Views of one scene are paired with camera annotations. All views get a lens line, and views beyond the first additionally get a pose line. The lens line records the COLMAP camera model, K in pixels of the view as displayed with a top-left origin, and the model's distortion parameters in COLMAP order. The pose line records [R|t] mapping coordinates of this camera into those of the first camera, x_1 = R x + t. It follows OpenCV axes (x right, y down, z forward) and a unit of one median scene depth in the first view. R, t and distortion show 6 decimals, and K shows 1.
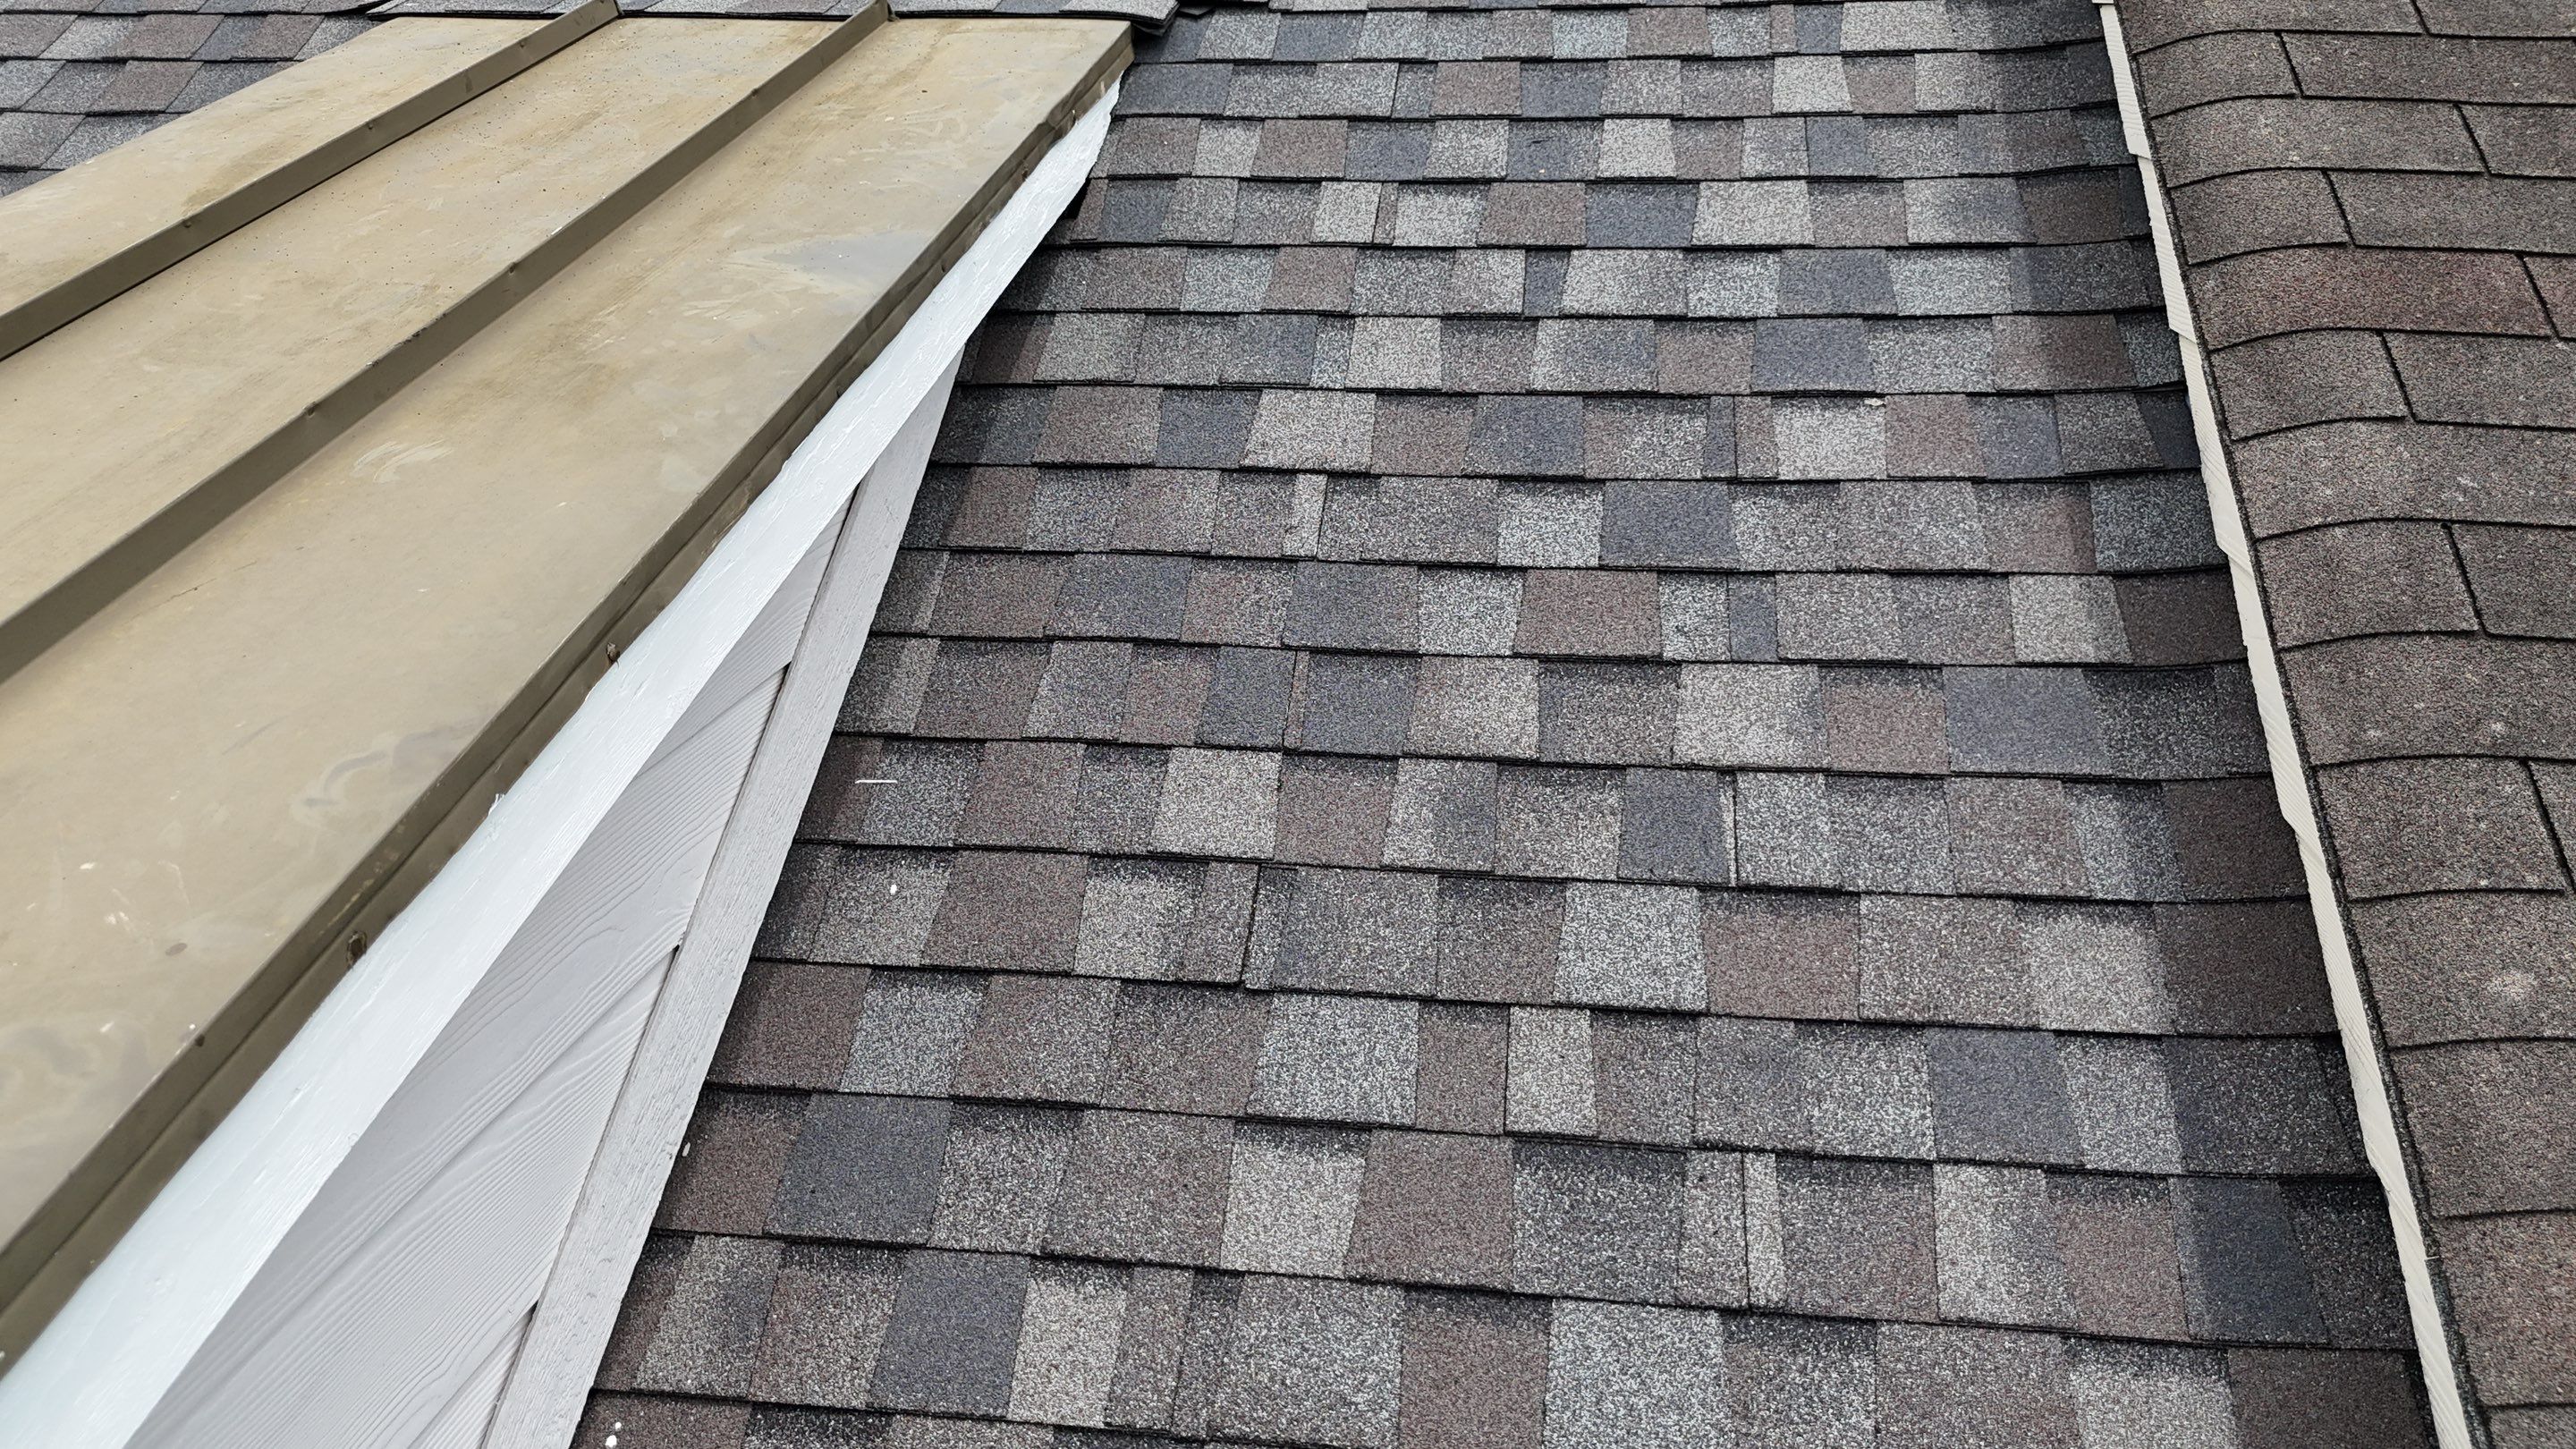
lens RADIAL K [[1909.3, 0, 1292.4], [0, 1909.3, 717.4], [0, 0, 1]] dist [0.050303, -0.007476]
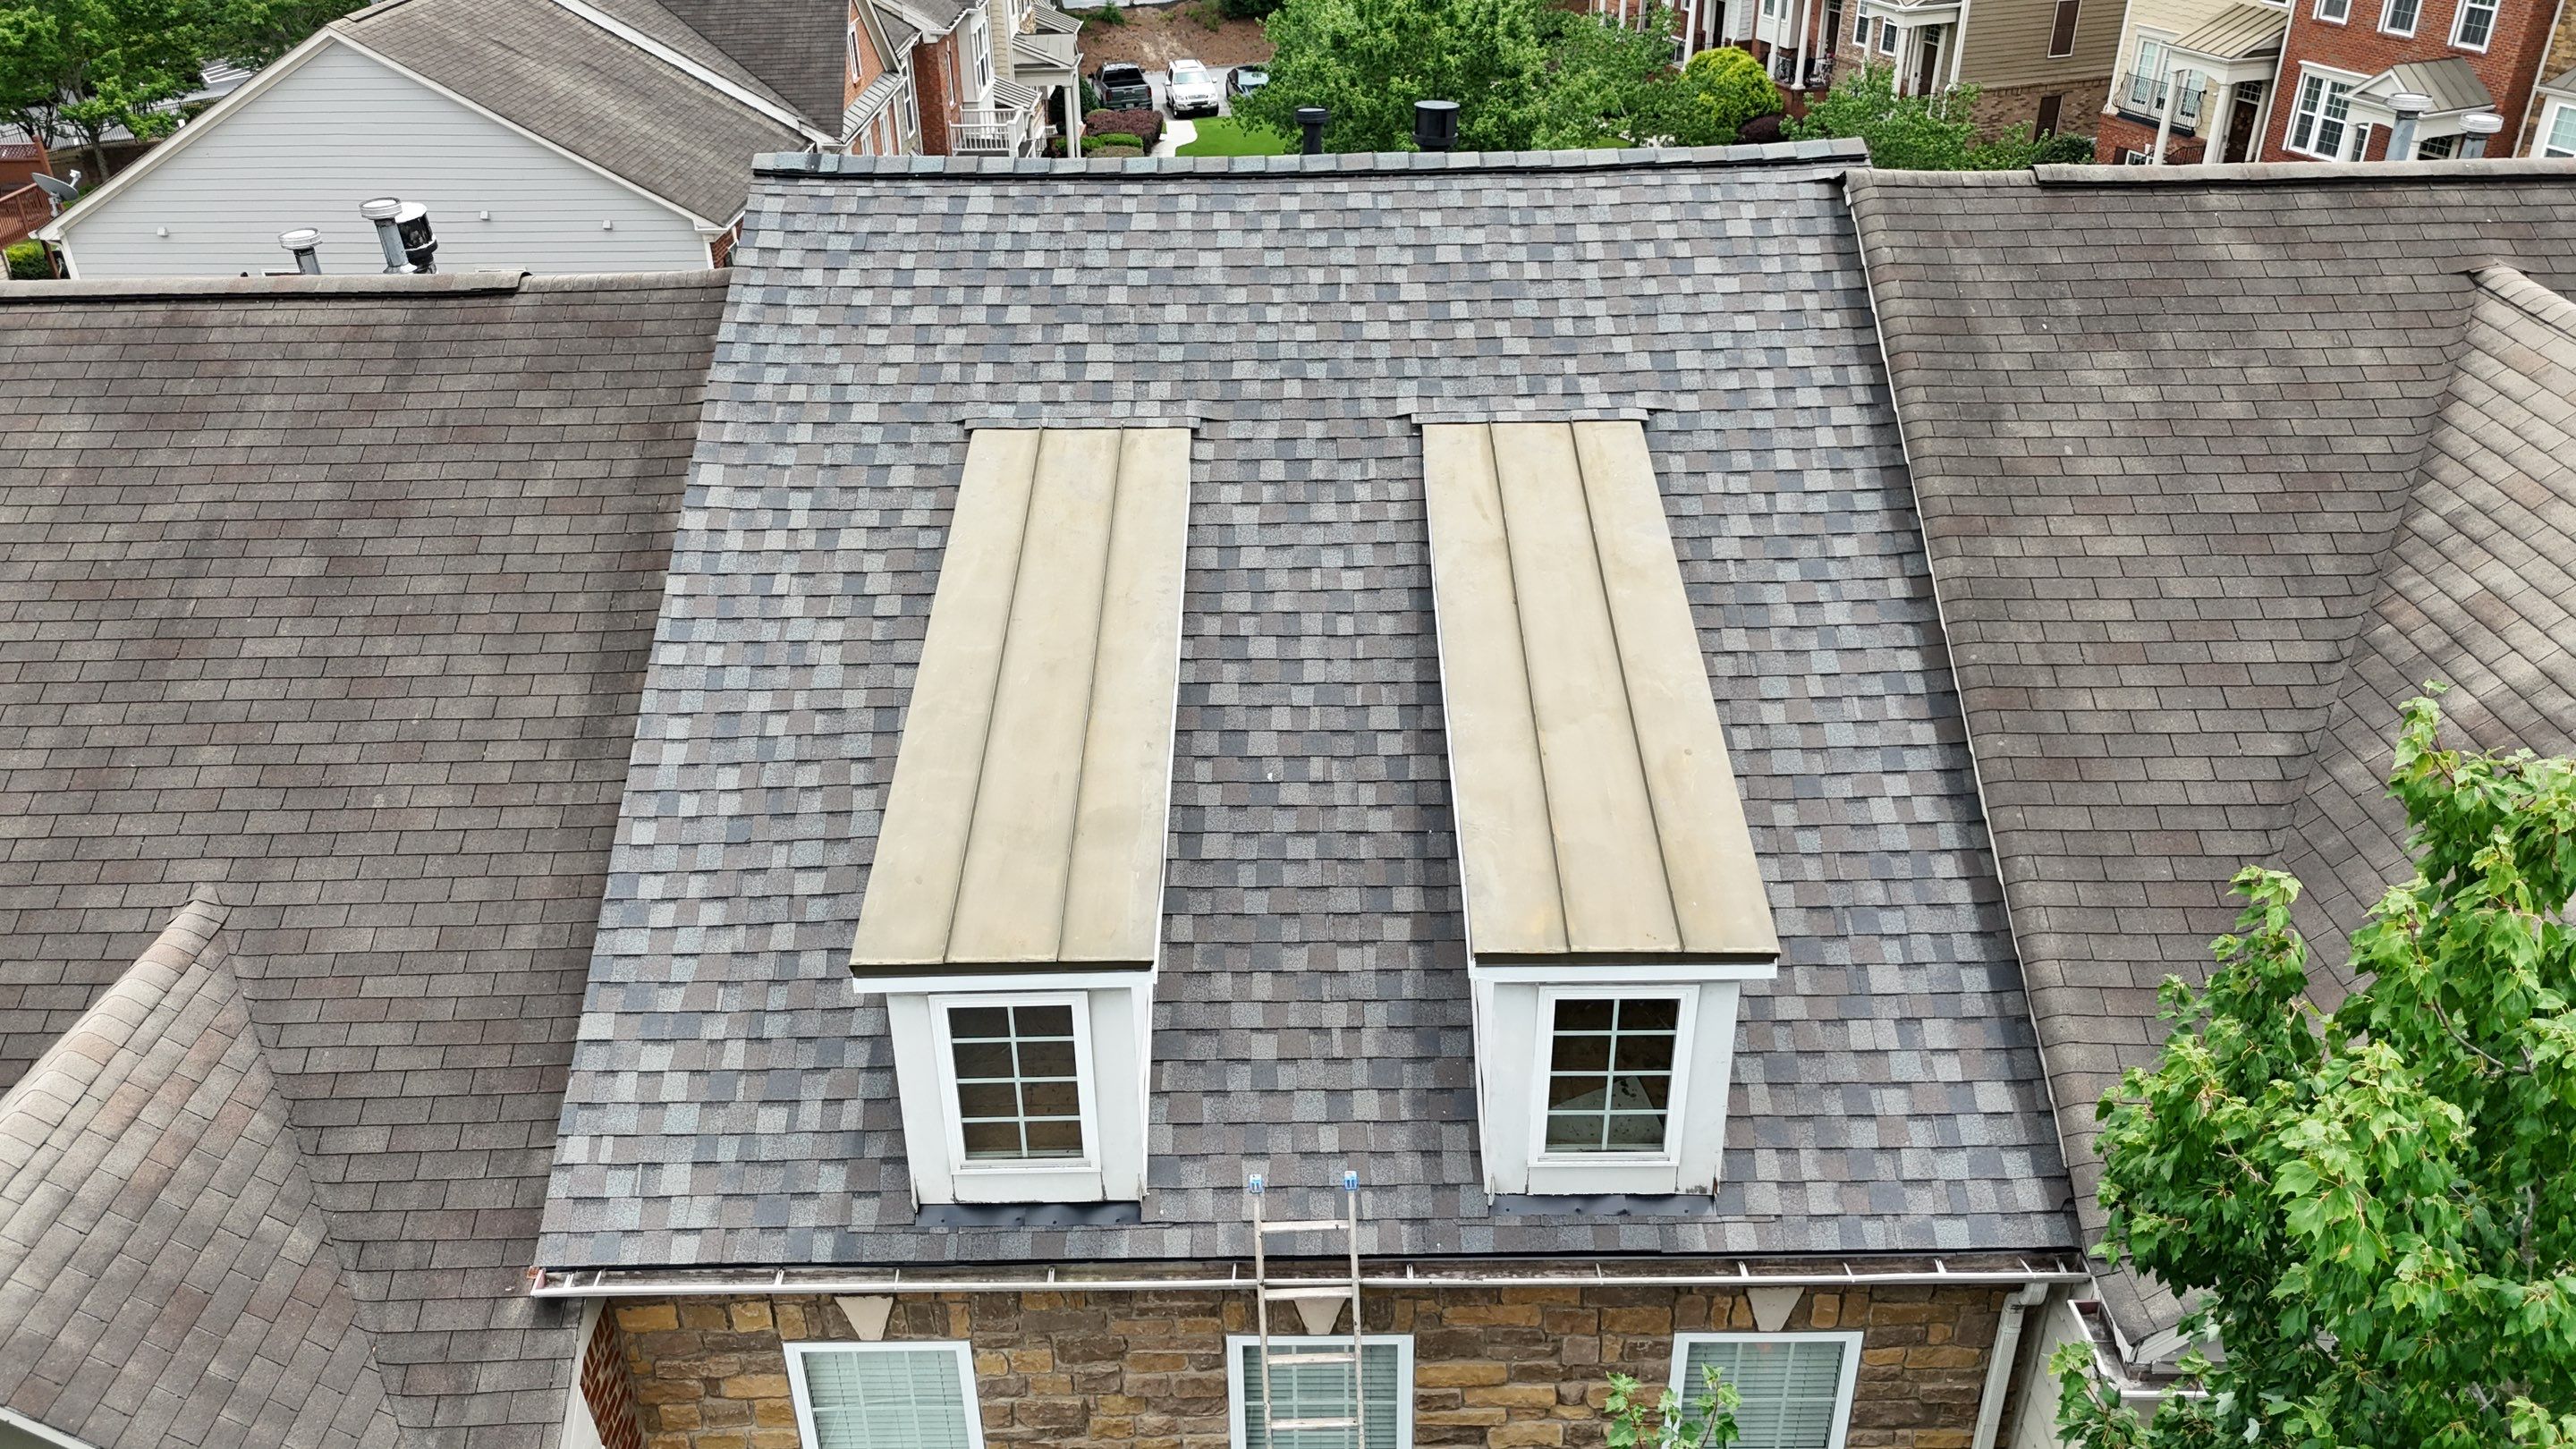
lens RADIAL K [[1909.3, 0, 1273.8], [0, 1909.3, 727.5], [0, 0, 1]] dist [0.050303, -0.007476]
pose [[0.989520, -0.076479, 0.122480, -1.753155], [0.059936, 0.989238, 0.133476, -0.438570], [-0.131370, -0.124736, 0.983455, -3.539457]]
